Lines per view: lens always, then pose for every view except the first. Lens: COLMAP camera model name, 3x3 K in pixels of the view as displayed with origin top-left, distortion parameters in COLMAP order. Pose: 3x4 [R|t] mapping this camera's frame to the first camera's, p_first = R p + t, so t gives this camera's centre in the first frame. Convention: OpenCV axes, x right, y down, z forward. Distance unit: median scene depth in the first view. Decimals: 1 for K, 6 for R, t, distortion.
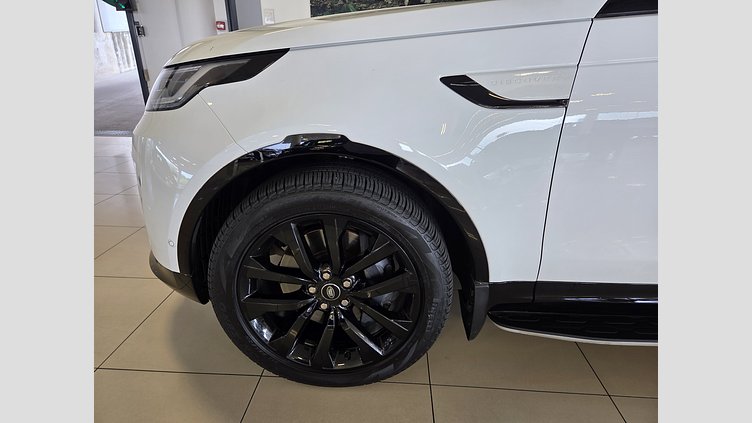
lens RADIAL K [[381.5, 0, 379.5], [0, 381.5, 211.3], [0, 0, 1]] dist [0.068293, -0.052040]
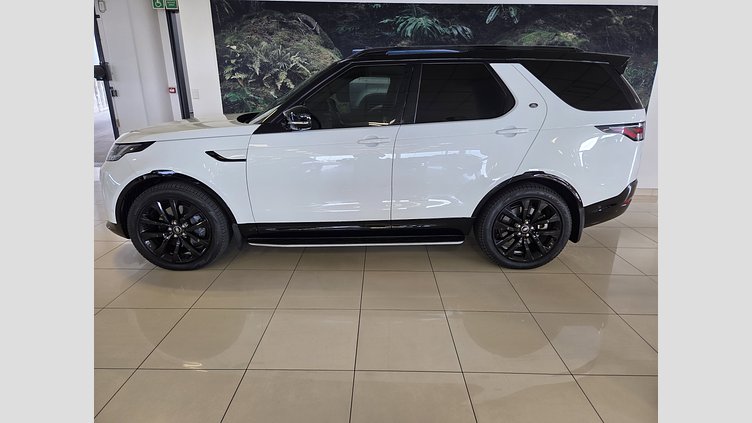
lens RADIAL K [[381.5, 0, 379.5], [0, 381.5, 211.3], [0, 0, 1]] dist [0.068293, -0.052040]
pose [[0.999026, -0.010220, 0.042934, 1.139125], [0.013090, 0.997660, -0.067103, 0.283775], [-0.042148, 0.067600, 0.996822, -1.687054]]
